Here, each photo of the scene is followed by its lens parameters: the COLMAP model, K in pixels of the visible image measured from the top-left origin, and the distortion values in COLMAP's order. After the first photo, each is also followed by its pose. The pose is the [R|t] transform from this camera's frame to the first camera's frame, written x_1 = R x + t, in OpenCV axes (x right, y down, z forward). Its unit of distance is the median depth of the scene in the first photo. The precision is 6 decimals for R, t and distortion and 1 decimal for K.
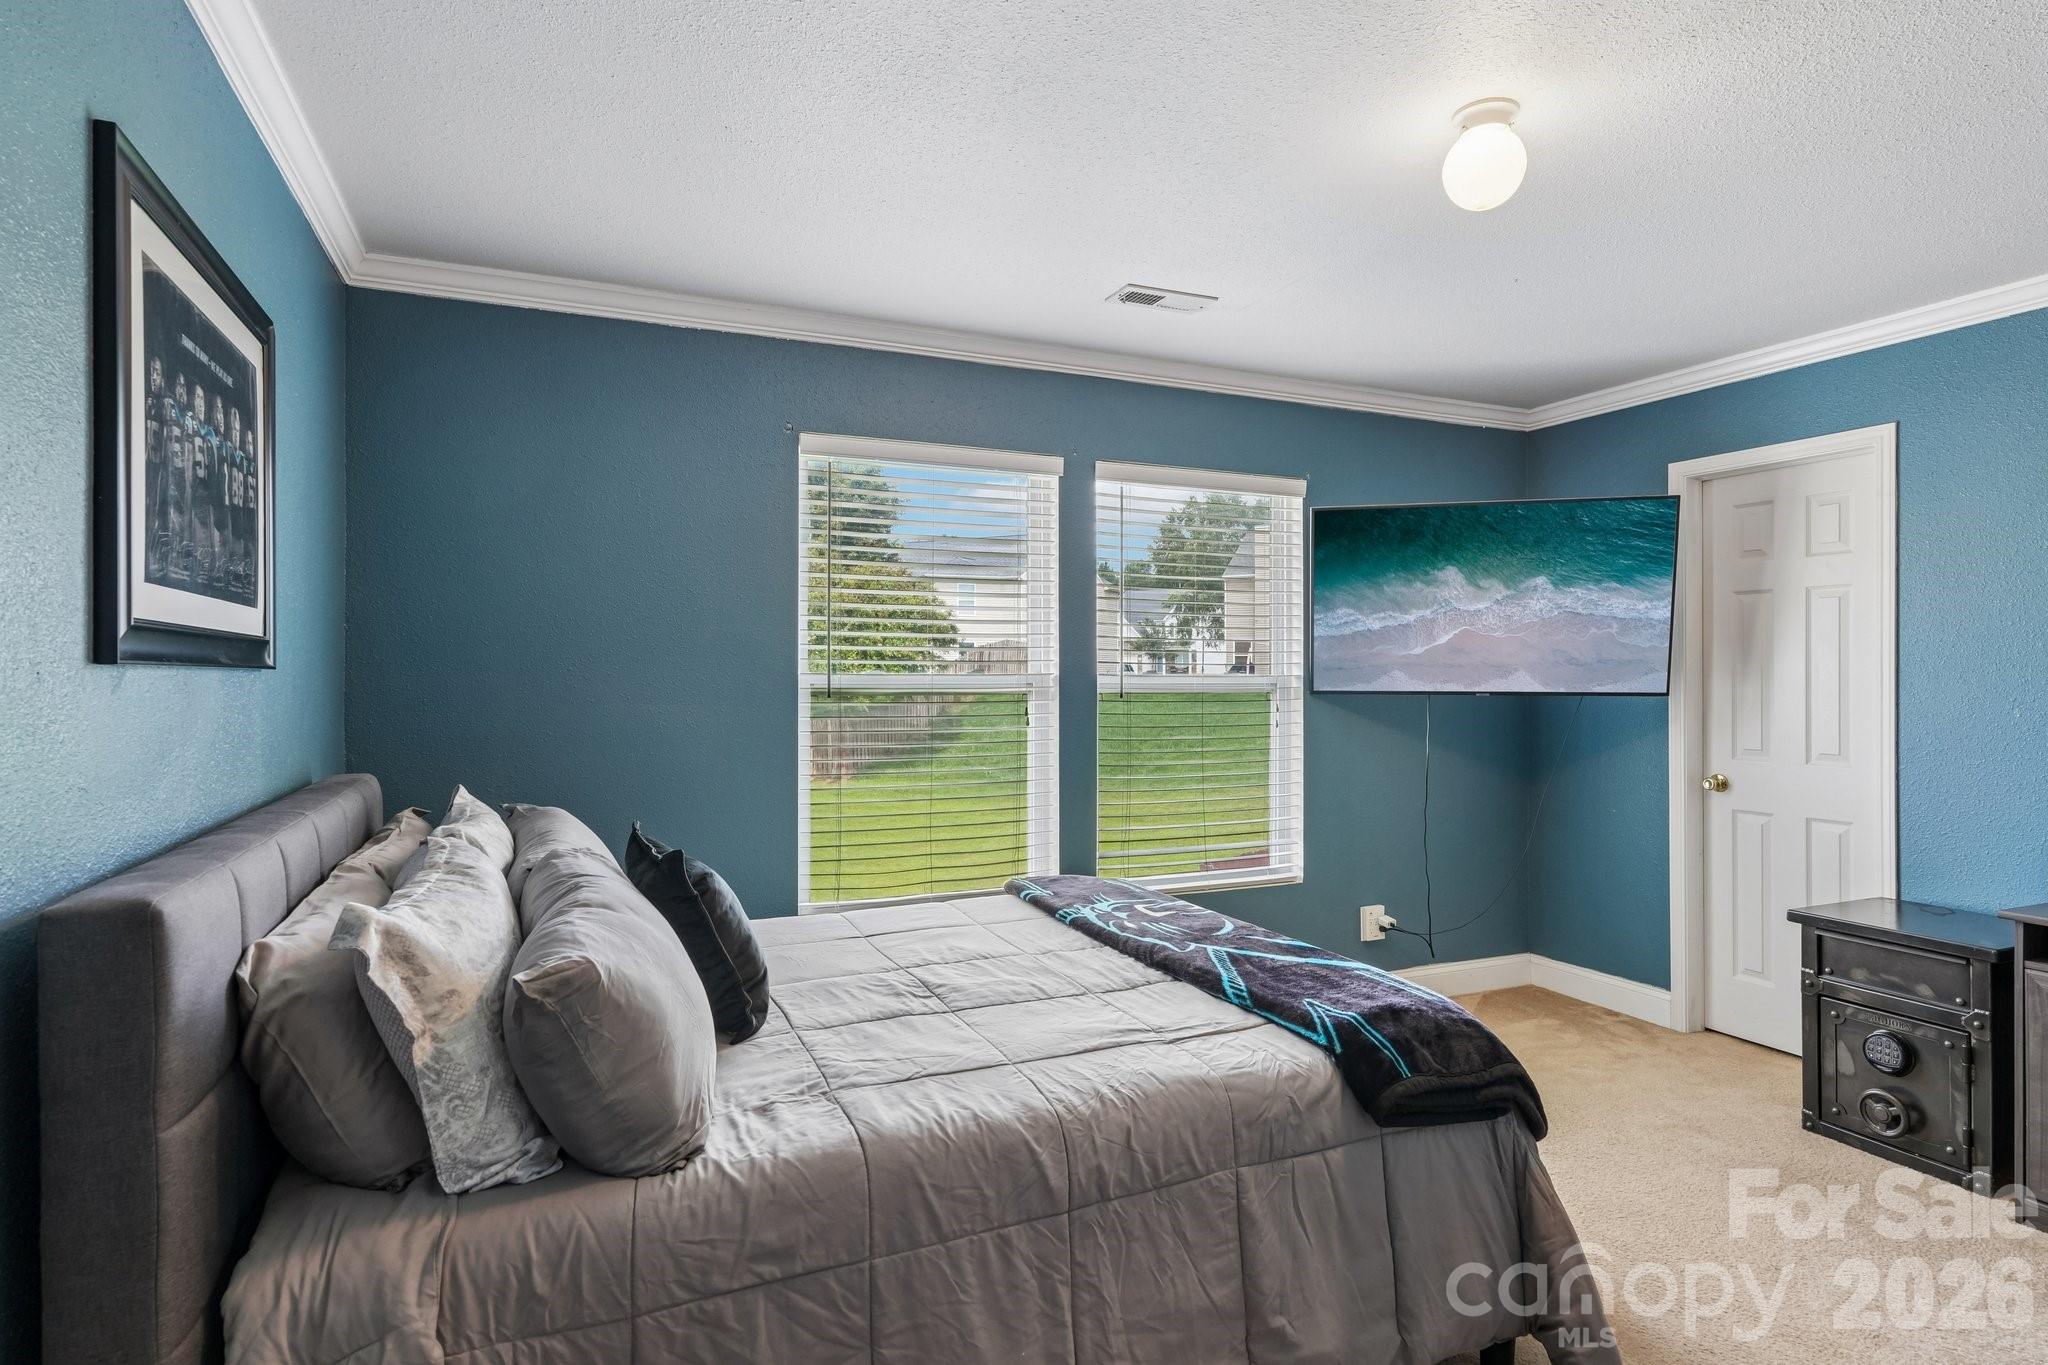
lens RADIAL K [[1064.3, 0, 1023.6], [0, 1064.3, 675.3], [0, 0, 1]] dist [0.001833, 0.000205]
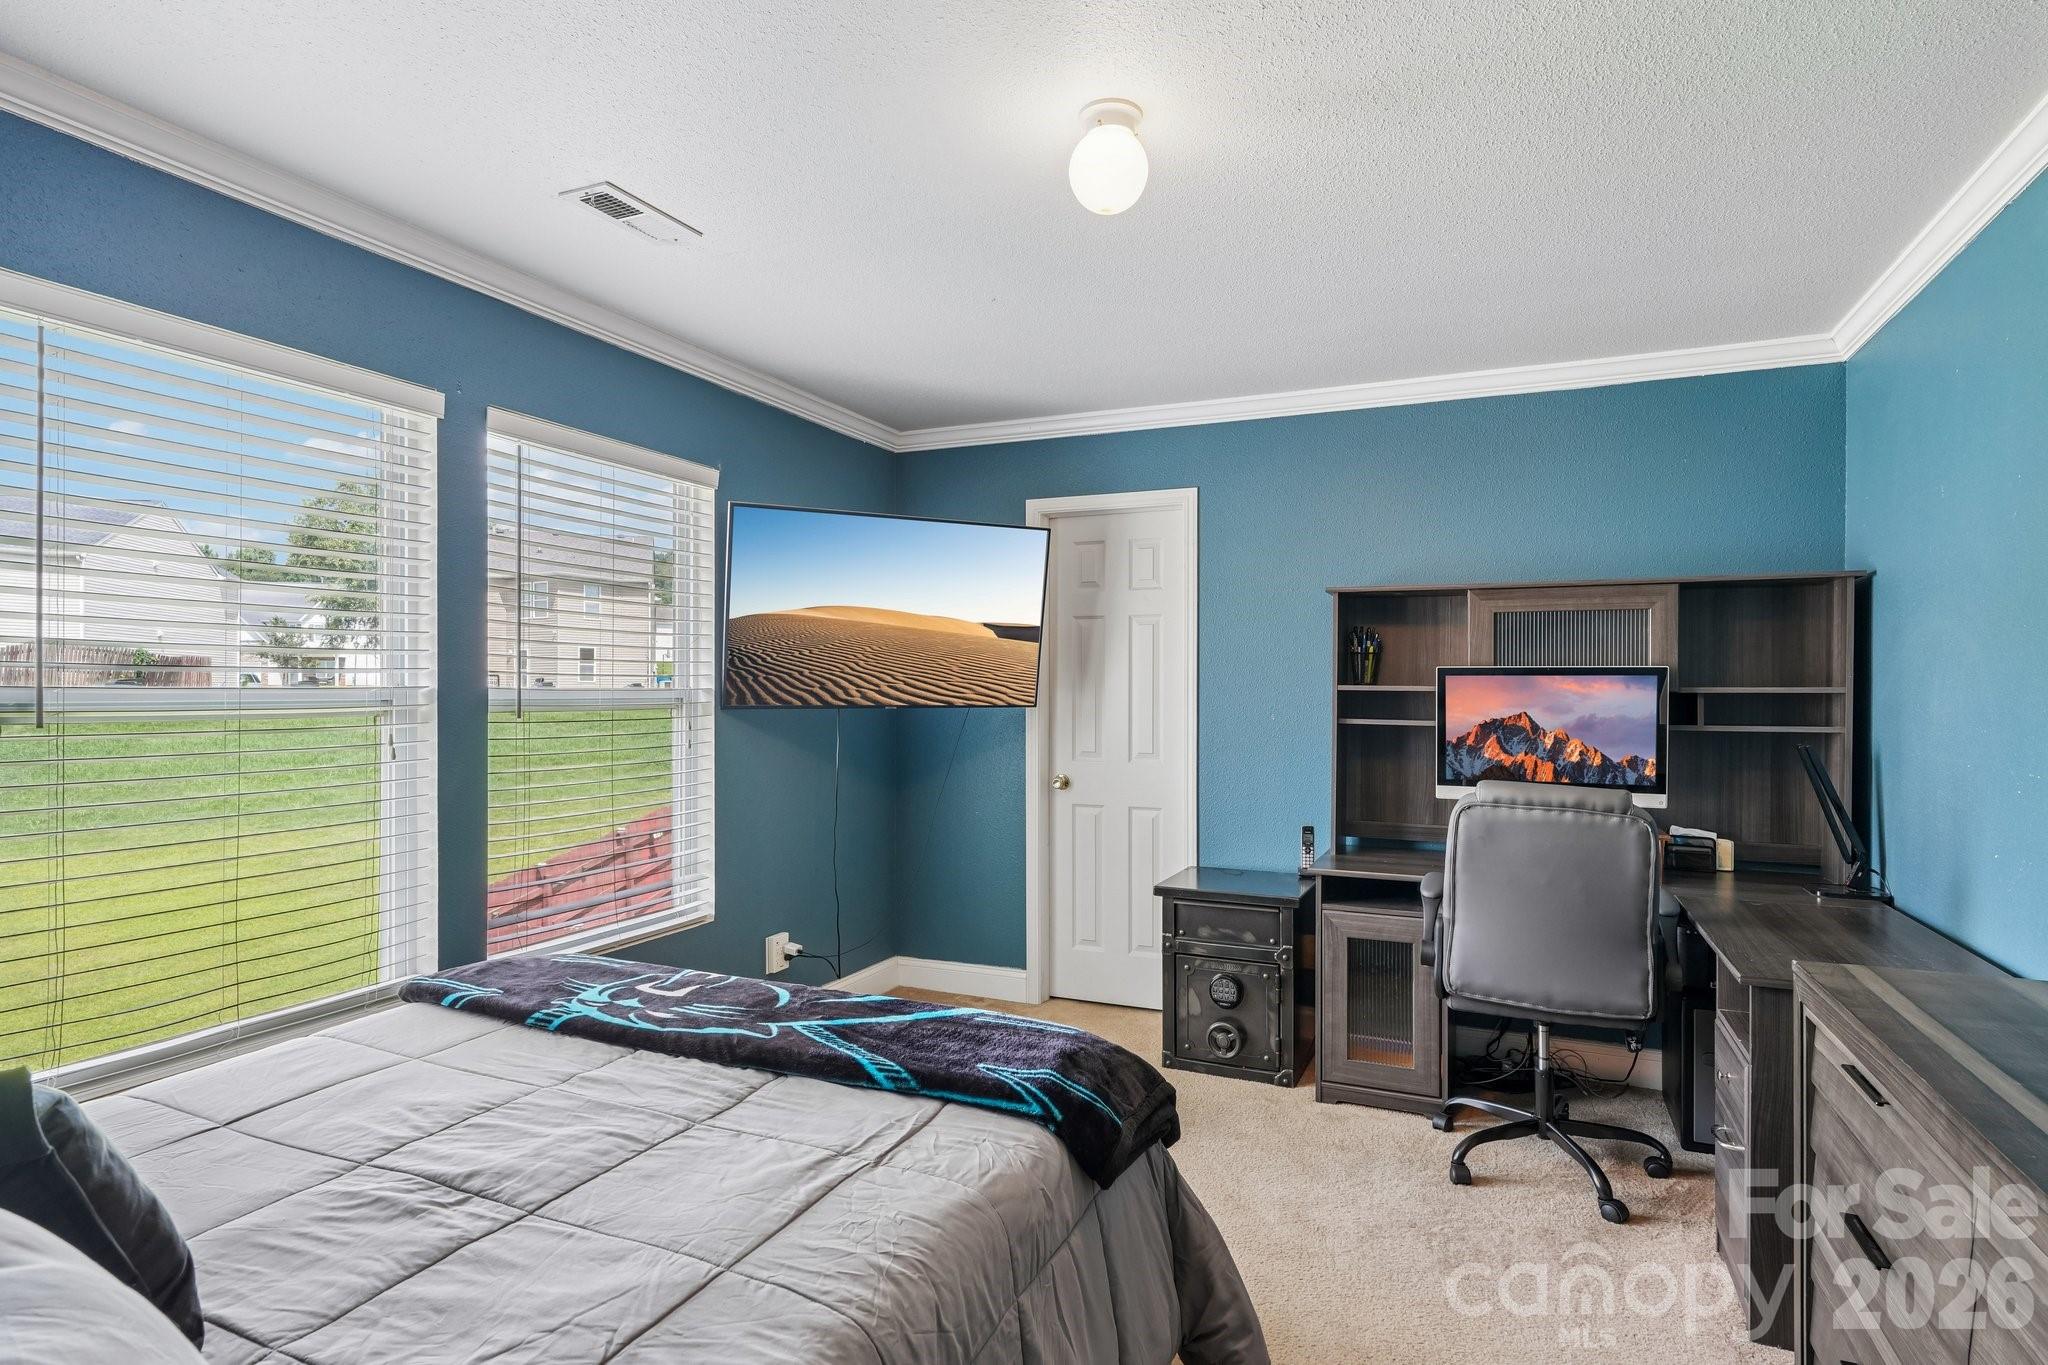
lens RADIAL K [[1064.3, 0, 1017.3], [0, 1064.3, 690.9], [0, 0, 1]] dist [0.001833, 0.000205]
pose [[0.745997, -0.002528, 0.665944, -0.202651], [0.000082, 0.999993, 0.003704, -0.002021], [-0.665949, -0.002709, 0.745993, 0.237375]]
